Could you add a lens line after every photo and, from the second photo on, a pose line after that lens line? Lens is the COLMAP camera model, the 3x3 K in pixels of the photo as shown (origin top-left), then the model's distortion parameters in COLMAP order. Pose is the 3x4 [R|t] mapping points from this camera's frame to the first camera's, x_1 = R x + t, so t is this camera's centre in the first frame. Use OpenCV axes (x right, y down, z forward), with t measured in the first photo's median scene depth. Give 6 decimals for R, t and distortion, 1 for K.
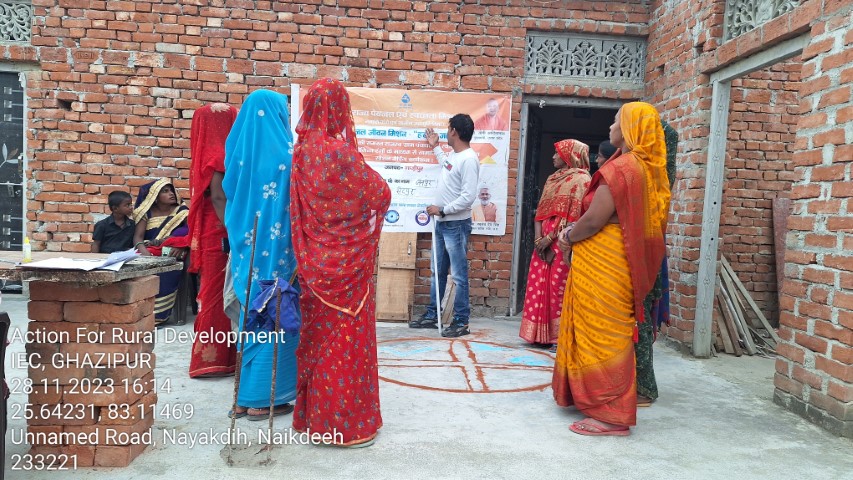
lens RADIAL K [[570.0, 0, 440.2], [0, 570.0, 244.5], [0, 0, 1]] dist [0.061420, -0.063577]
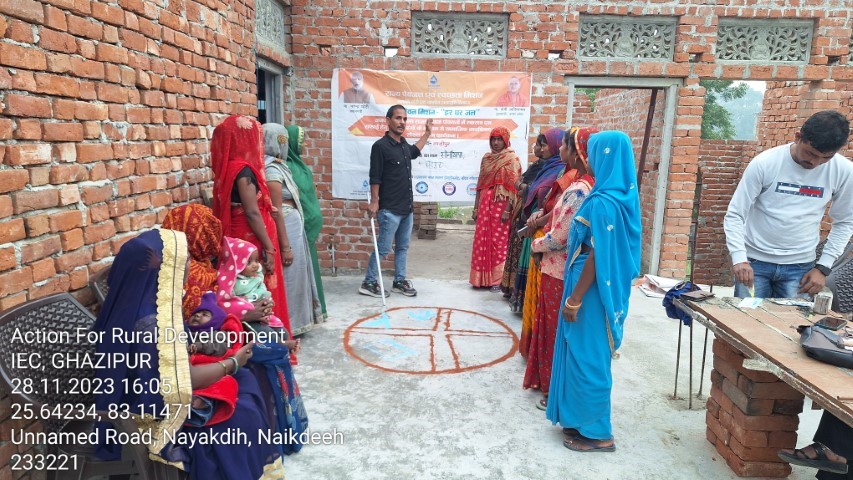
lens RADIAL K [[573.3, 0, 430.2], [0, 573.3, 247.9], [0, 0, 1]] dist [0.060826, -0.065642]
pose [[0.100606, -0.233982, 0.967022, -0.809238], [0.045953, 0.972008, 0.230408, -0.177374], [-0.993865, 0.021257, 0.108542, 0.691990]]
